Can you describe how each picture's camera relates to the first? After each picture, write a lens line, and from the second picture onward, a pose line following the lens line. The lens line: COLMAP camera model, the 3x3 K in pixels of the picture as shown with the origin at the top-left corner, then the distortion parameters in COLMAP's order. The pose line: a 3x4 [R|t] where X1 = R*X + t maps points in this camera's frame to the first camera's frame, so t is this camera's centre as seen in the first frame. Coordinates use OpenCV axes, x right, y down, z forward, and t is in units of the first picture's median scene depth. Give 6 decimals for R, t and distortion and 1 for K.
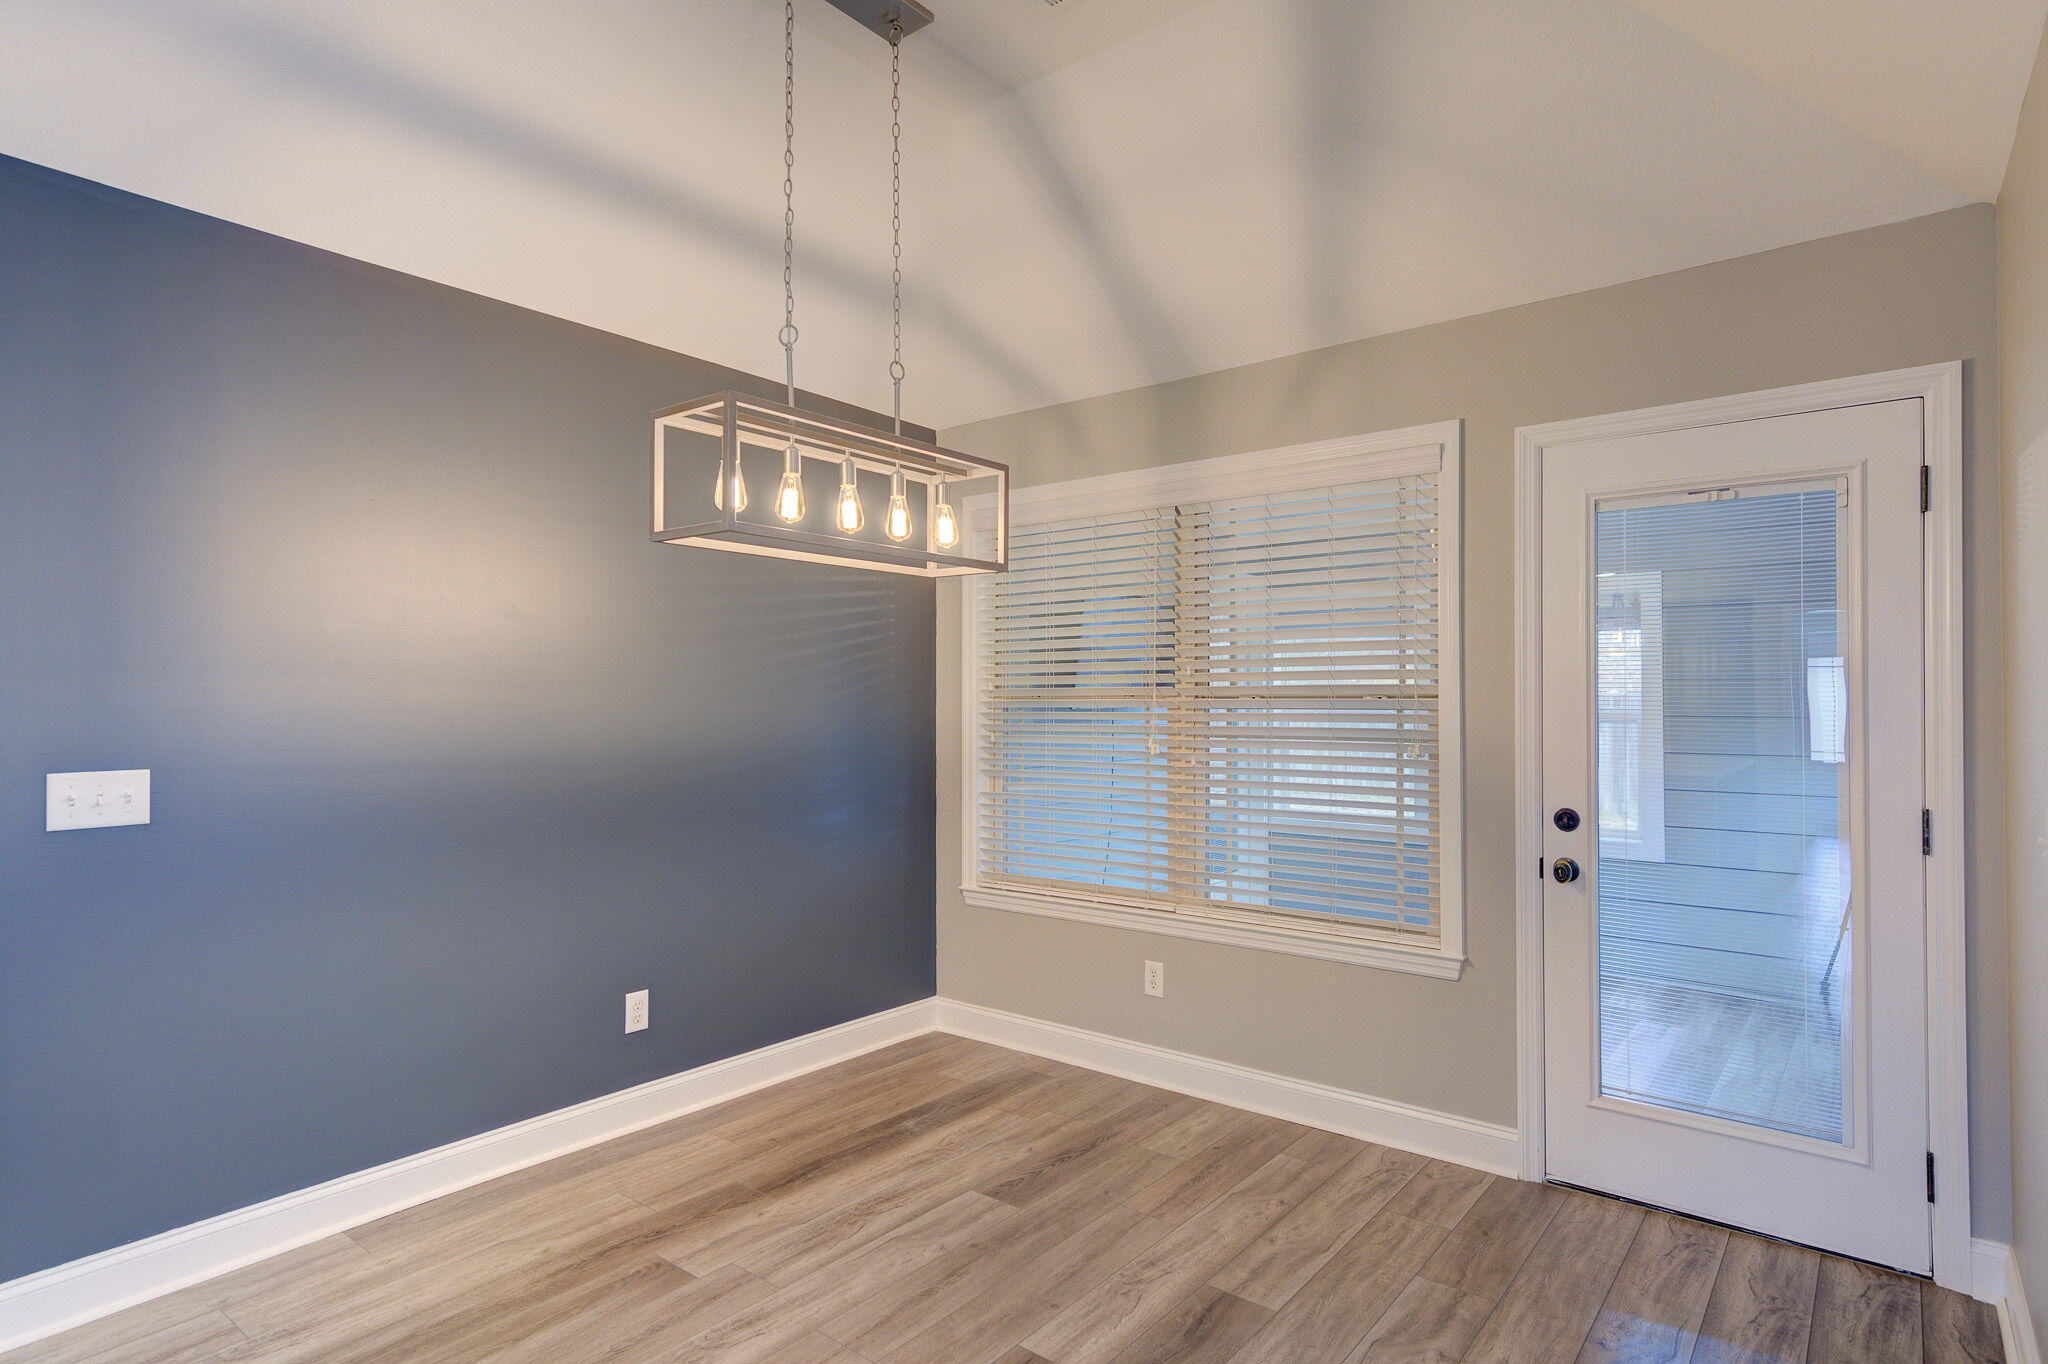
lens RADIAL K [[1069.3, 0, 1031.6], [0, 1069.3, 693.0], [0, 0, 1]] dist [0.020699, -0.000363]
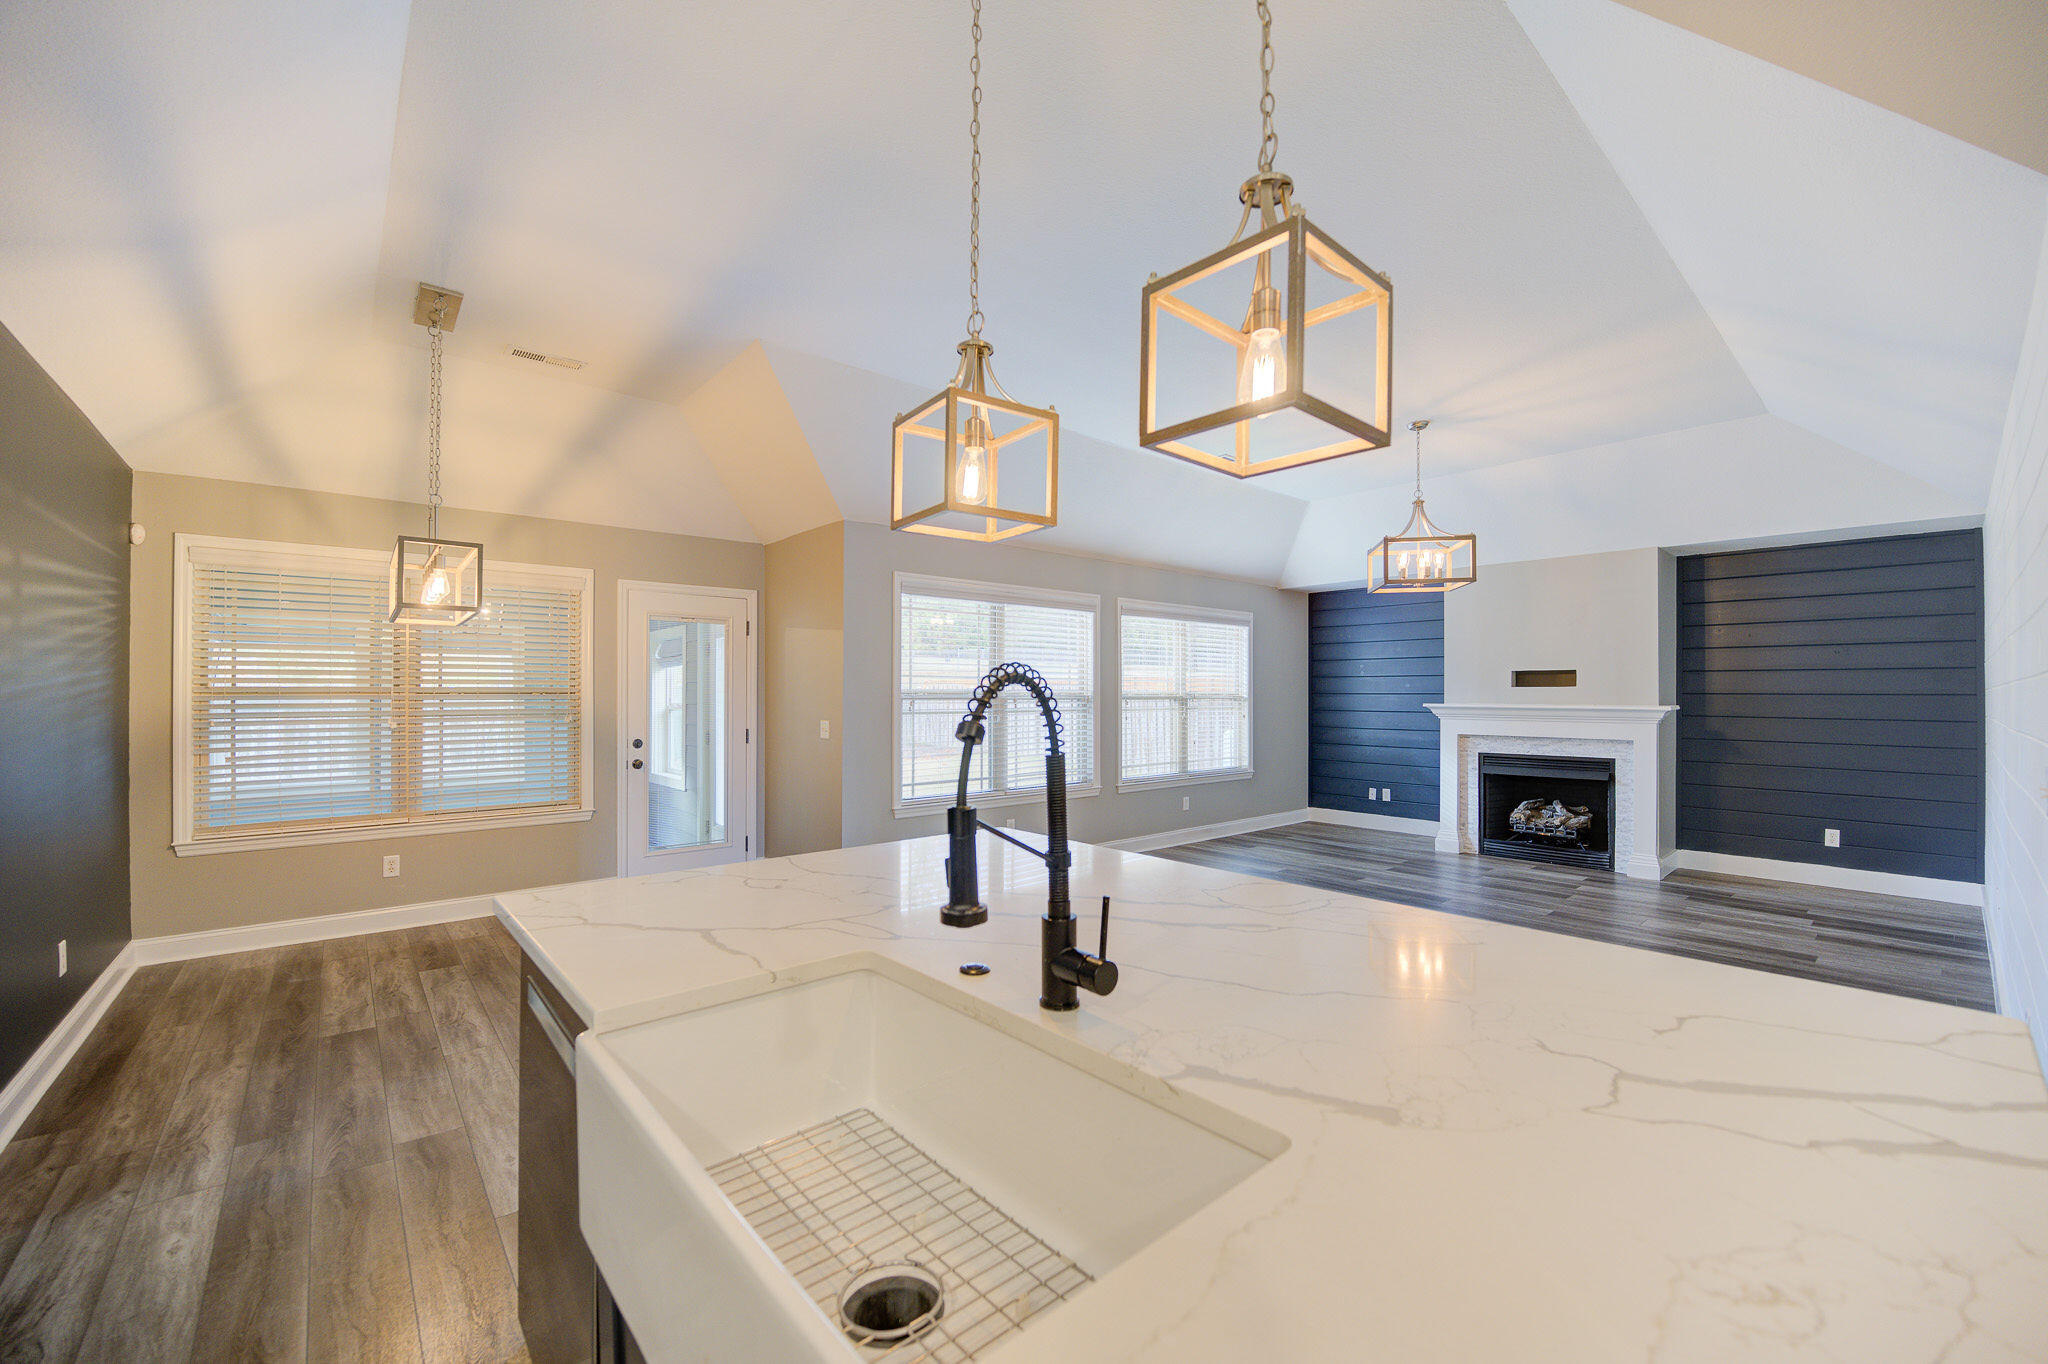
lens RADIAL K [[808.1, 0, 1044.7], [0, 808.1, 689.5], [0, 0, 1]] dist [-0.021495, -0.002485]
pose [[0.181245, 0.003878, 0.983430, -1.130105], [-0.009433, 0.999953, -0.002205, -0.010439], [-0.983393, -0.008877, 0.181273, -0.244029]]
